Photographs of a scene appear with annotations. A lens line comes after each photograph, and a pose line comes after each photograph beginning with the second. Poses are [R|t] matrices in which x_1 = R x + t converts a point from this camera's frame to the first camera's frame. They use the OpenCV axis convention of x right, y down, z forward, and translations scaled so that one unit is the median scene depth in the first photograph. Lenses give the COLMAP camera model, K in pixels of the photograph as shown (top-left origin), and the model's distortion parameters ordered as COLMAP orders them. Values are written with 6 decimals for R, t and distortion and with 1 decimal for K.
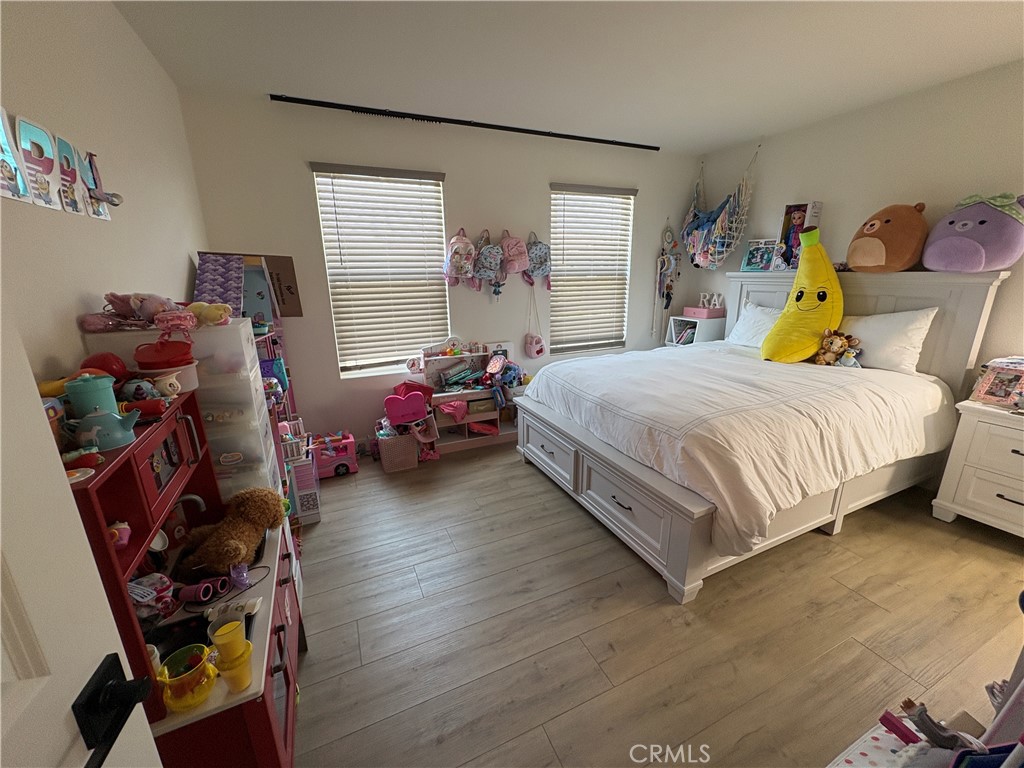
lens RADIAL K [[407.3, 0, 512.5], [0, 407.3, 383.8], [0, 0, 1]] dist [0.000225, -0.000017]
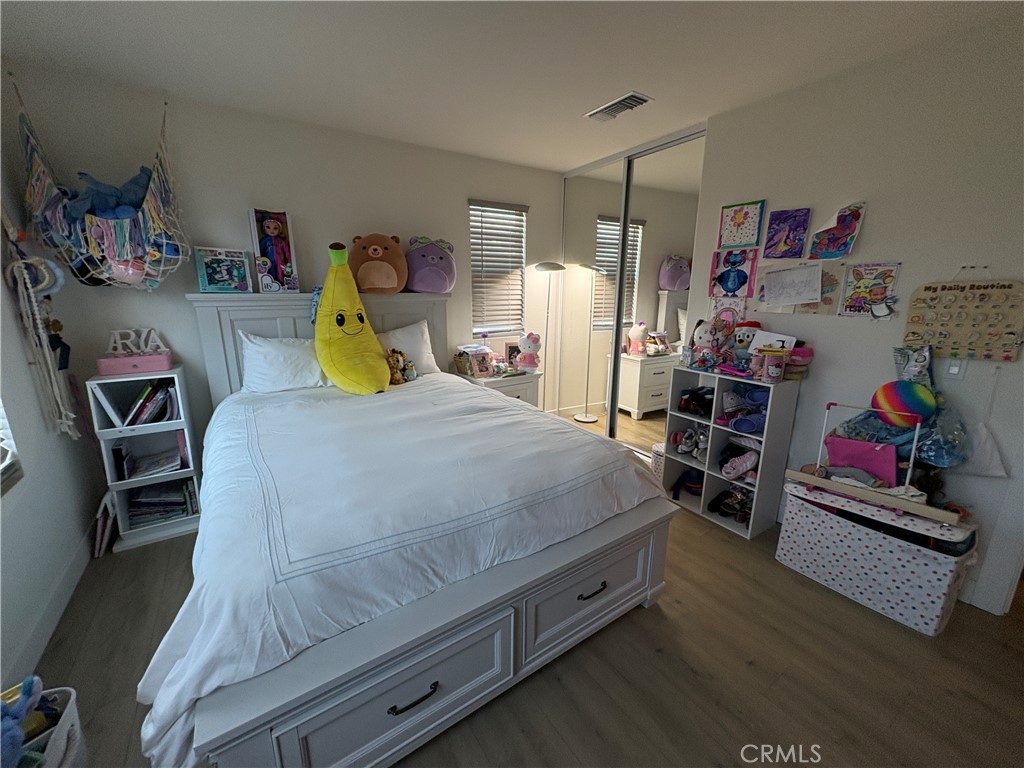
lens RADIAL K [[407.3, 0, 512.2], [0, 407.3, 384.6], [0, 0, 1]] dist [0.000225, -0.000017]
pose [[-0.167427, -0.216198, 0.961887, -0.220596], [0.260878, 0.931166, 0.254702, -0.185363], [-0.950742, 0.293579, -0.099501, 0.674507]]
